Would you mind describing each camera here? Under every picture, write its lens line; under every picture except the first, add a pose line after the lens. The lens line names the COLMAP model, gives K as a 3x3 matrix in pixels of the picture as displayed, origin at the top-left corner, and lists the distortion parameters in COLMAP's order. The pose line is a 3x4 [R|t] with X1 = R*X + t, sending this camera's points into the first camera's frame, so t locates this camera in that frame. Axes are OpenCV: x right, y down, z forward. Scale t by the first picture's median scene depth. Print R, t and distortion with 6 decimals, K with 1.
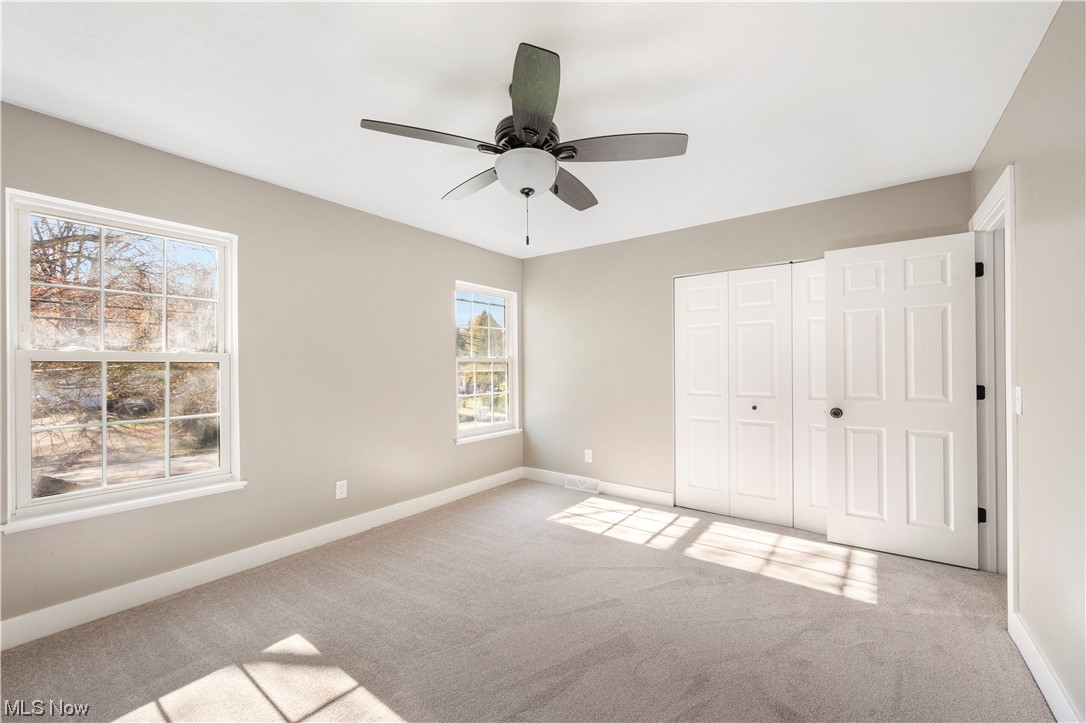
lens RADIAL K [[433.6, 0, 545.8], [0, 433.6, 364.3], [0, 0, 1]] dist [-0.001309, 0.000393]
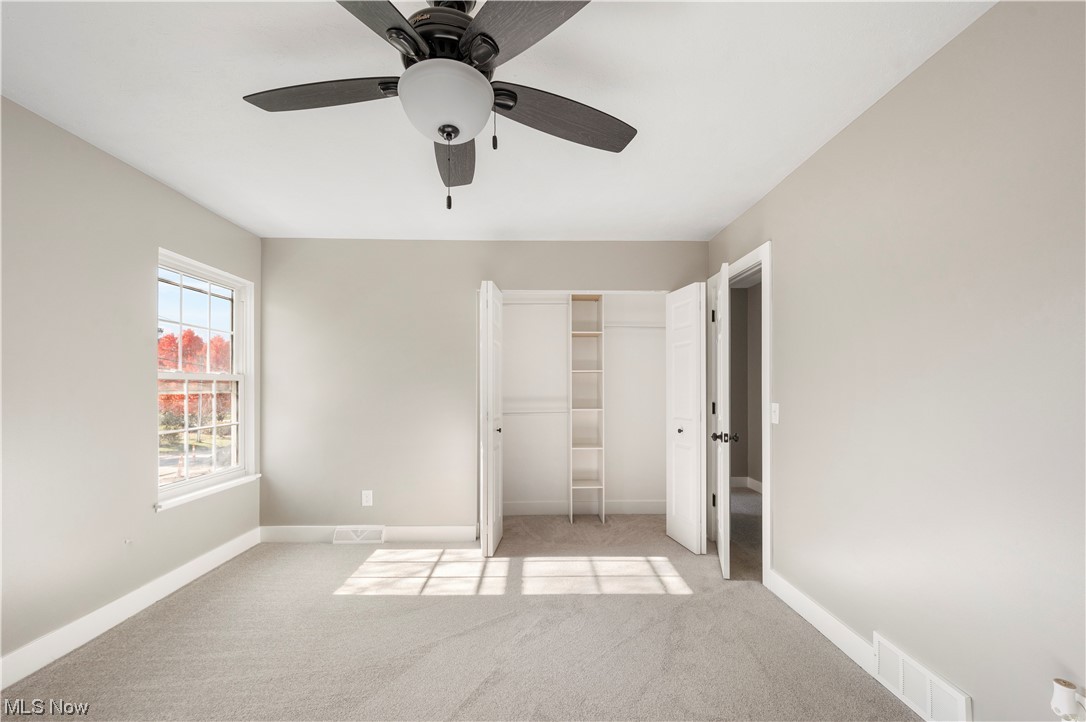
lens RADIAL K [[445.9, 0, 541.4], [0, 445.9, 381.1], [0, 0, 1]] dist [0.001145, 0.000569]
pose [[0.796430, 0.013354, 0.604584, -0.158517], [-0.006541, 0.999888, -0.013470, 0.003766], [-0.604696, 0.006773, 0.796428, 0.156620]]
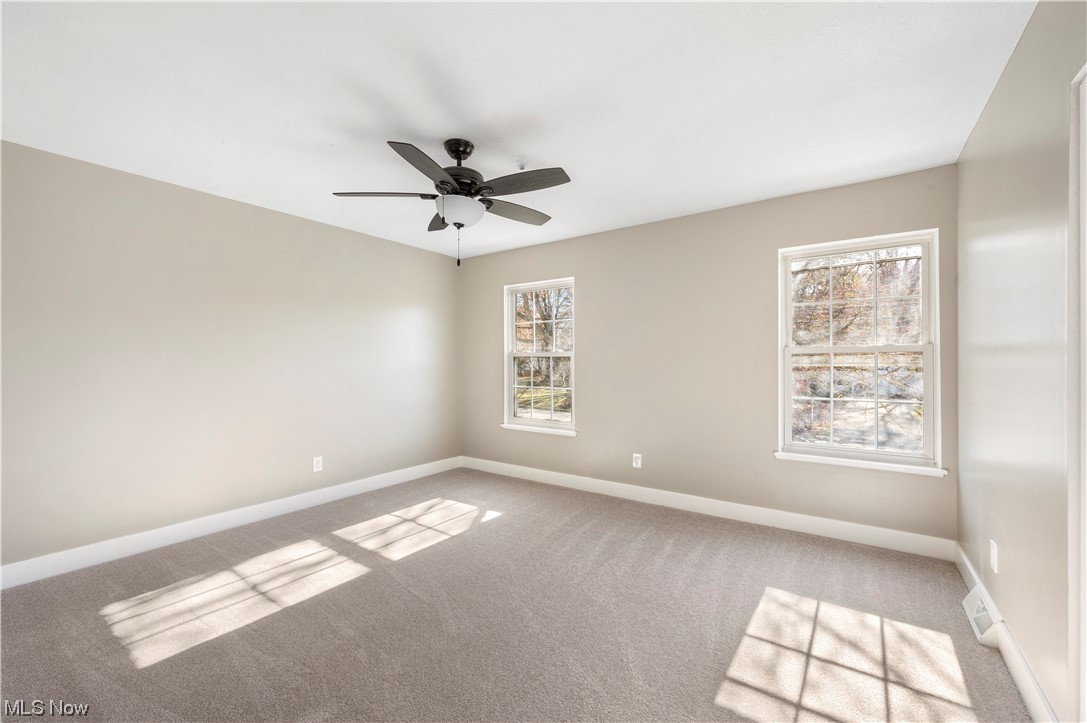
lens RADIAL K [[434.0, 0, 546.3], [0, 434.0, 364.3], [0, 0, 1]] dist [-0.001309, 0.000393]
pose [[0.020384, 0.016328, -0.999659, 0.574094], [0.009227, 0.999821, 0.016519, -0.002479], [0.999750, -0.009560, 0.020230, 0.566788]]
